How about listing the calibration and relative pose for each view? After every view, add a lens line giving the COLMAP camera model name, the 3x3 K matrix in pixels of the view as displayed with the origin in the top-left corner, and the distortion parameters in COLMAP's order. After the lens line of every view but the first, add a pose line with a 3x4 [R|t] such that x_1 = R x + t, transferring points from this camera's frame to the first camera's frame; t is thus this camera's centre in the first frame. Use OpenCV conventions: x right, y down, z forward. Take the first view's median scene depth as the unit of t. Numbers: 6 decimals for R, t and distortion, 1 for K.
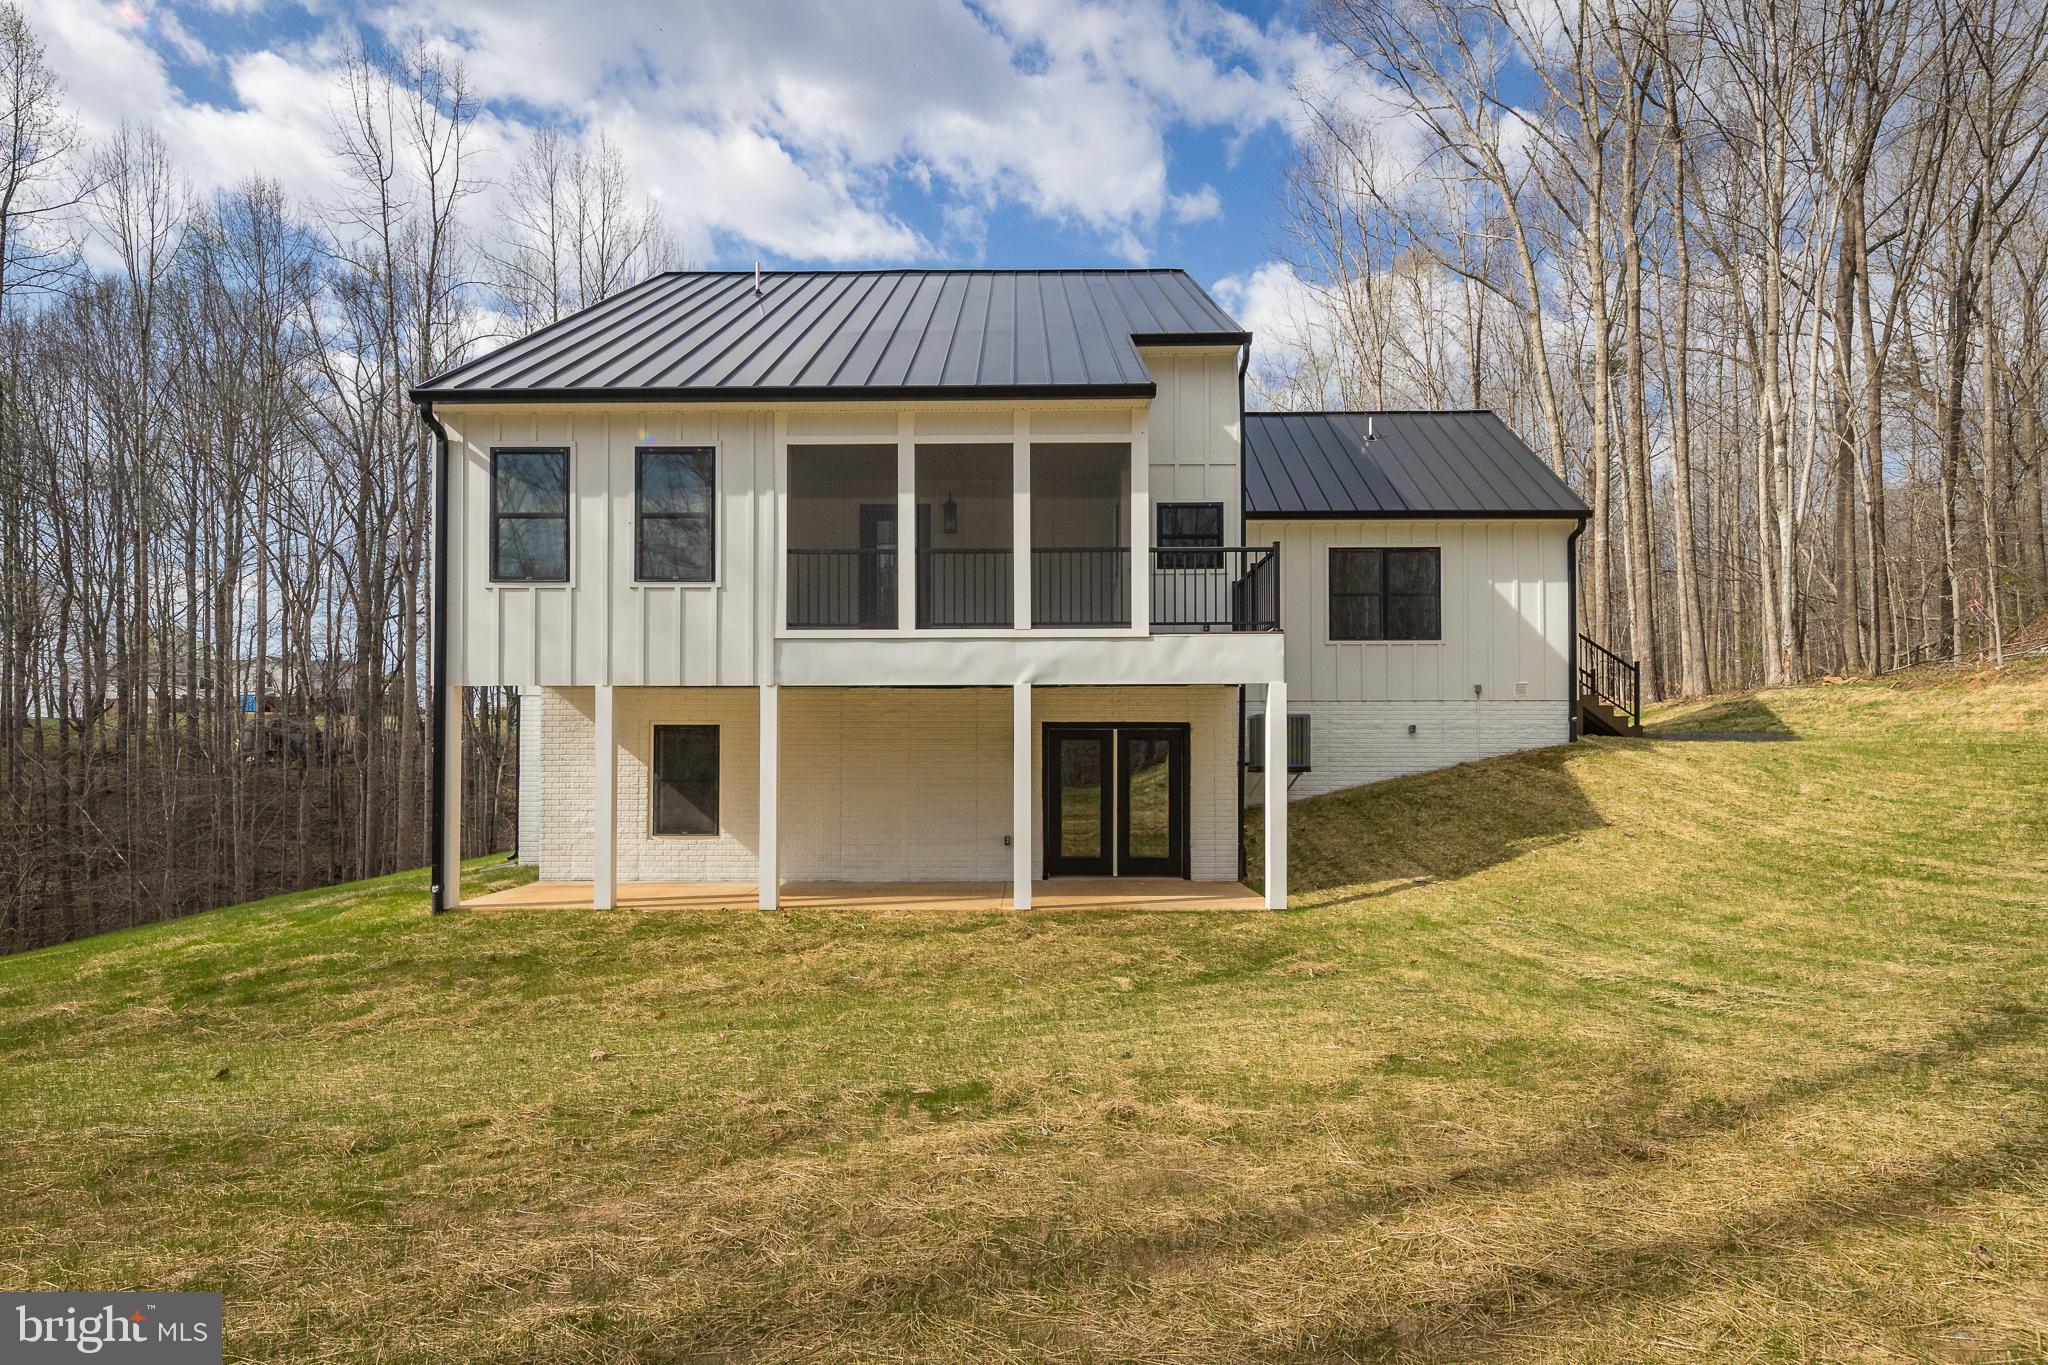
lens RADIAL K [[1020.2, 0, 1023.7], [0, 1020.2, 744.9], [0, 0, 1]] dist [0.005220, -0.000458]
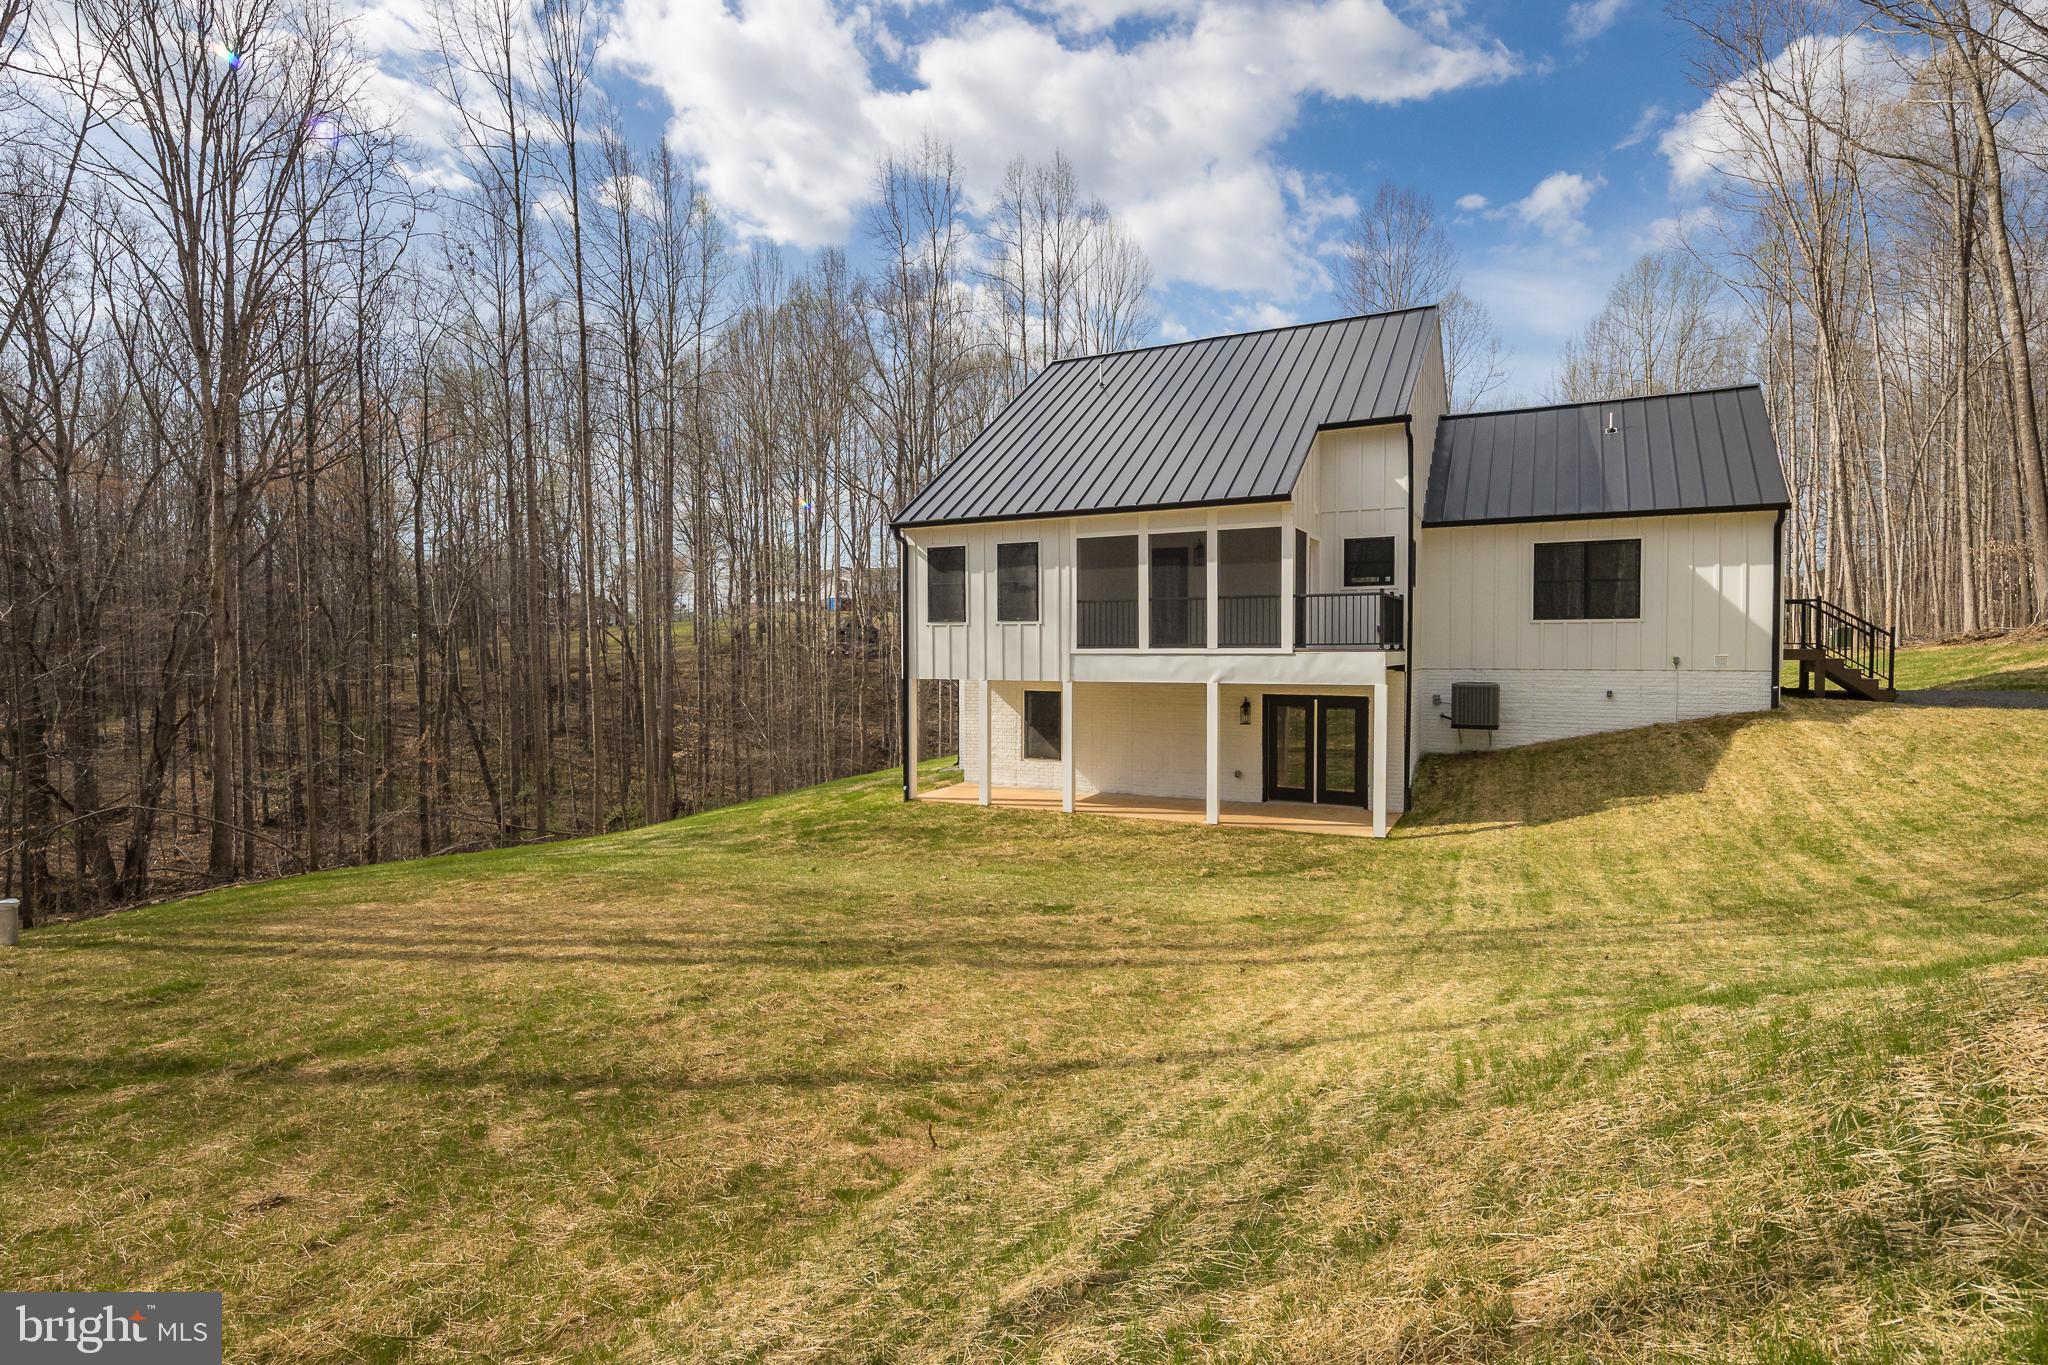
lens RADIAL K [[1021.7, 0, 1019.8], [0, 1021.7, 652.9], [0, 0, 1]] dist [0.005184, -0.000803]
pose [[0.892108, 0.003315, -0.451810, 0.435360], [0.011232, 0.999501, 0.029511, -0.151309], [0.451683, -0.031401, 0.891626, -0.539219]]
